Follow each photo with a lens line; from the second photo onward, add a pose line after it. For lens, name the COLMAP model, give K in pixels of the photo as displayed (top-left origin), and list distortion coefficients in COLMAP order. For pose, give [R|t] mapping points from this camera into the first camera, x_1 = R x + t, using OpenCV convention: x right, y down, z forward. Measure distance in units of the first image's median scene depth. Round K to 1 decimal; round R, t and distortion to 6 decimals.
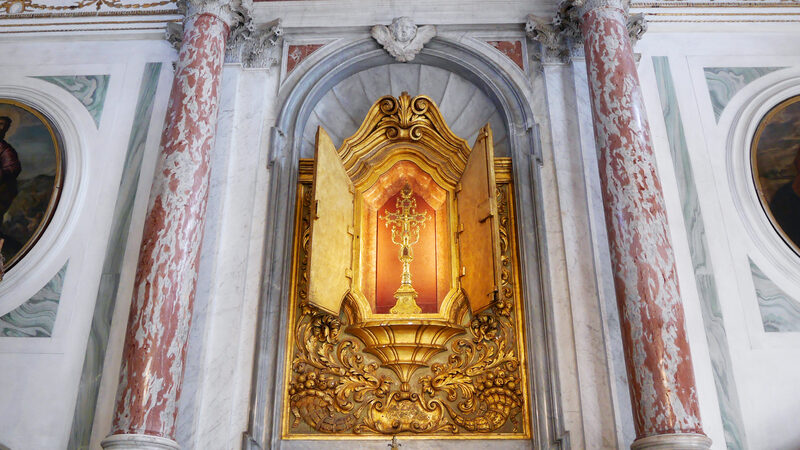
lens RADIAL K [[770.9, 0, 400.1], [0, 770.9, 225.8], [0, 0, 1]] dist [-0.065317, 0.000000]
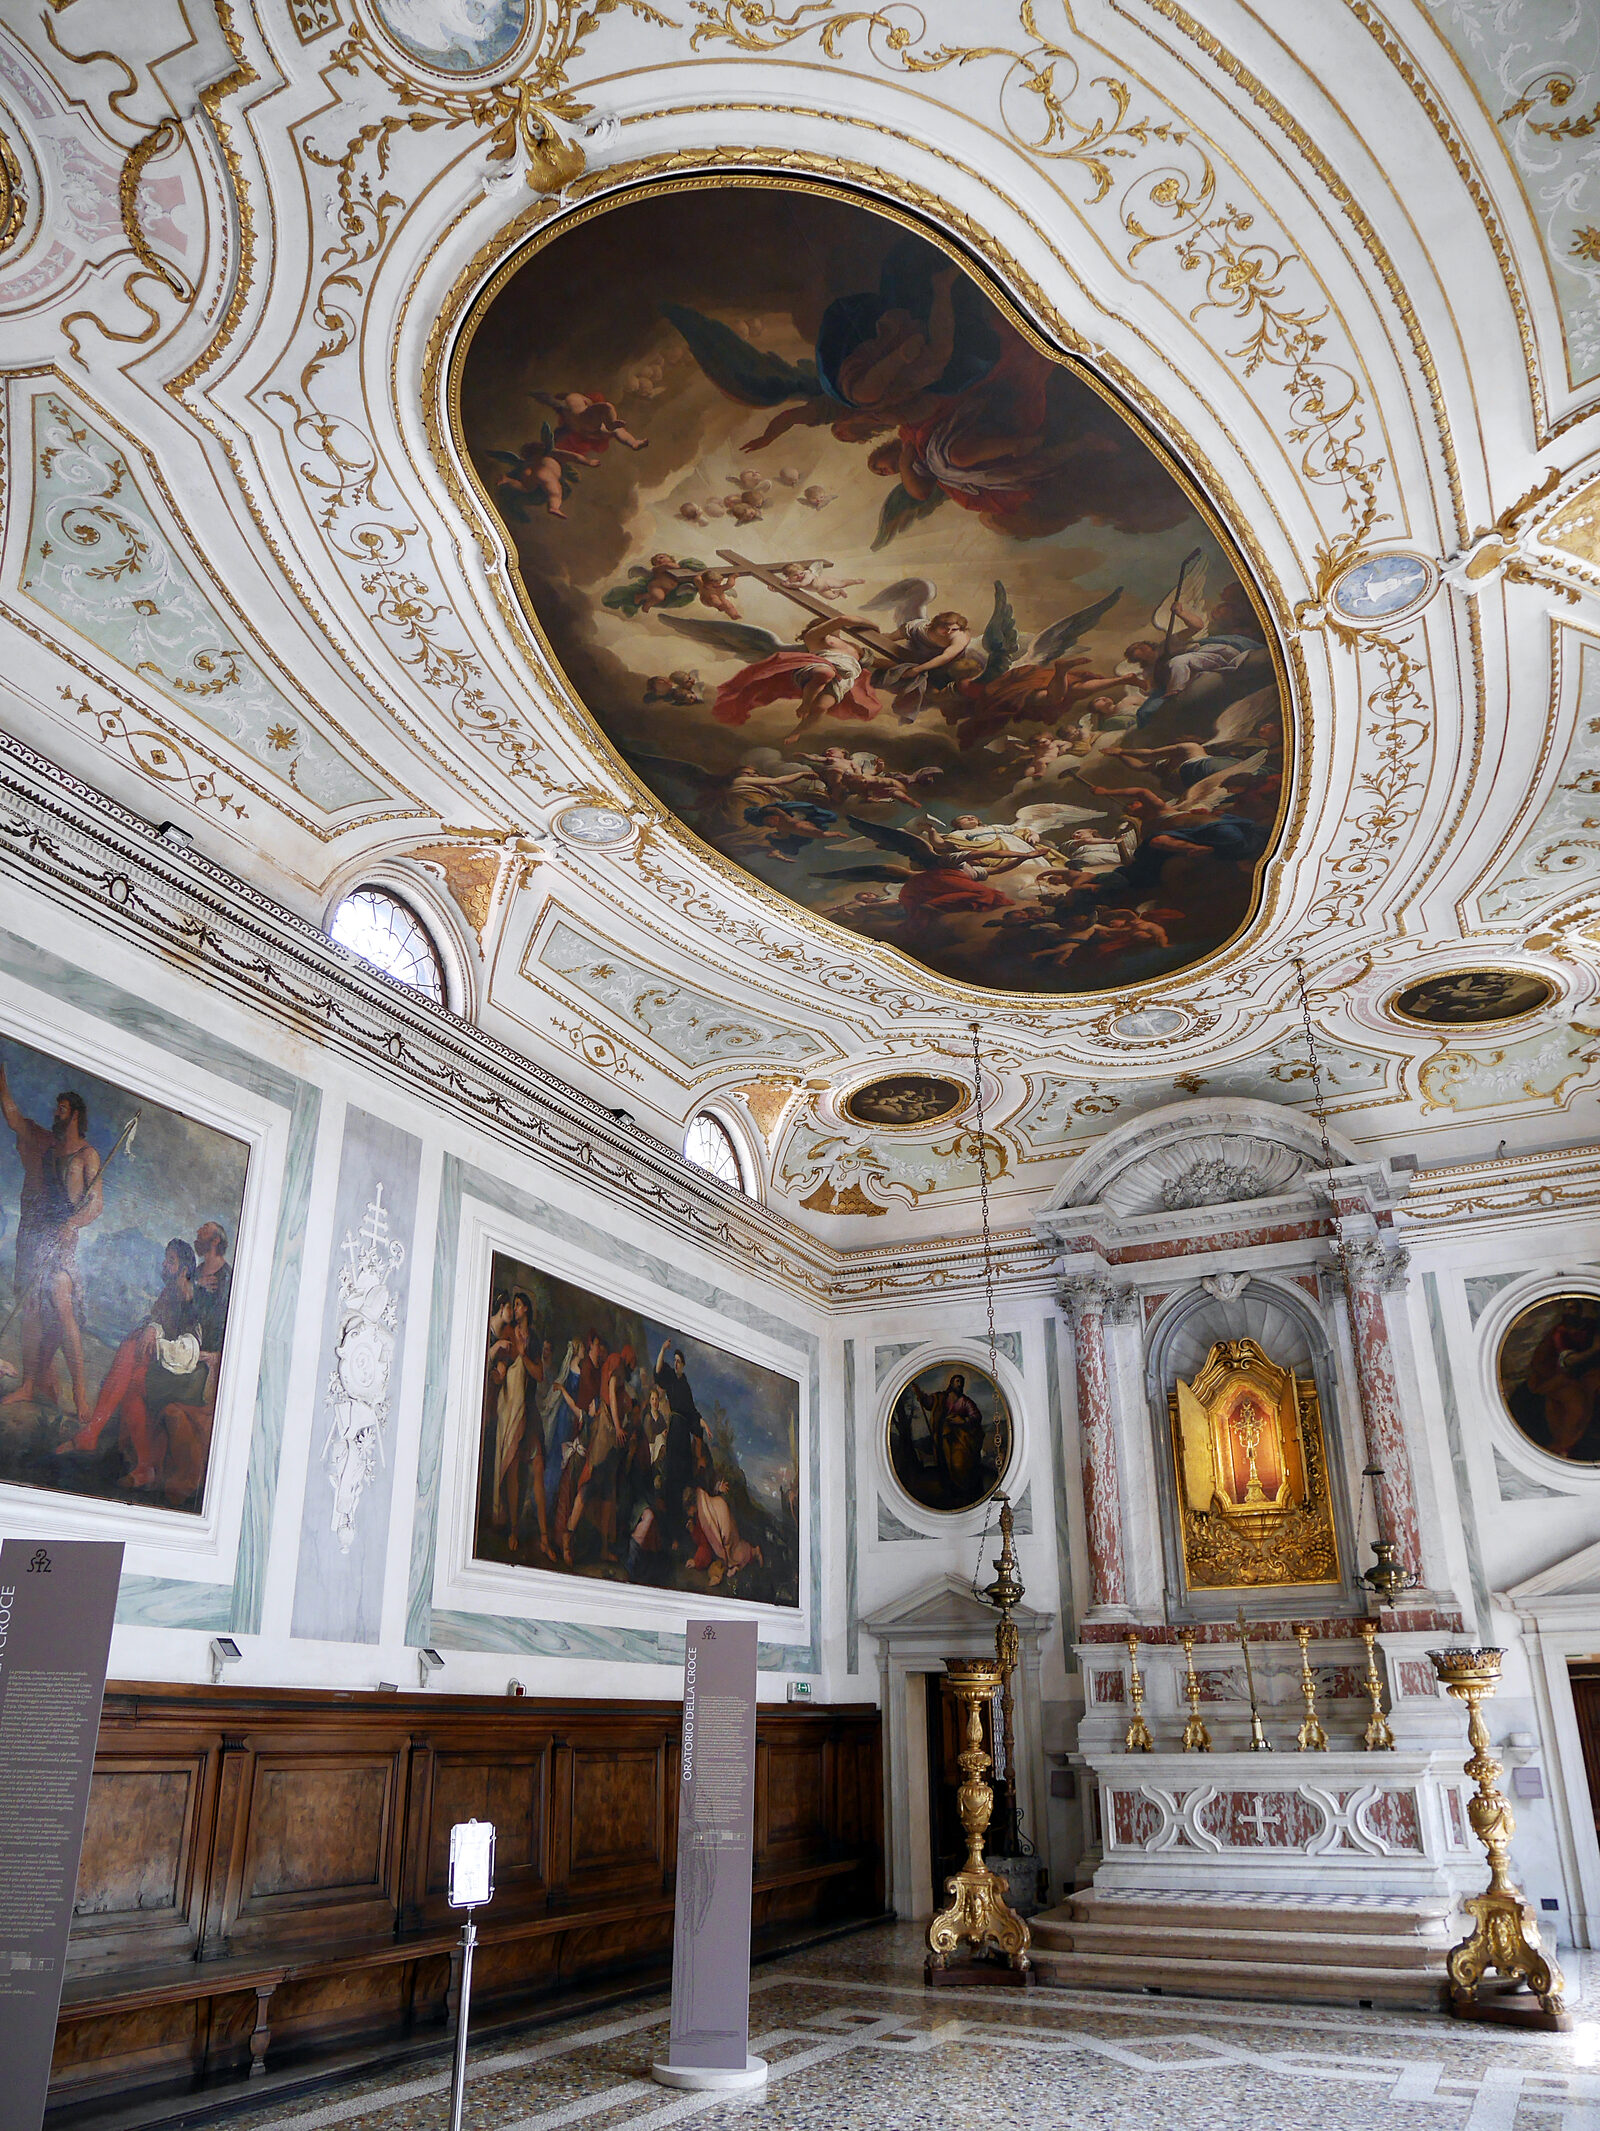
lens RADIAL K [[1525.2, 0, 798.9], [0, 1525.2, 1063.0], [0, 0, 1]] dist [-0.075948, 0.032731]
pose [[0.908095, -0.173475, -0.381144, 0.476297], [0.201331, 0.978928, 0.034130, -1.021659], [0.367192, -0.107730, 0.923885, -1.999887]]
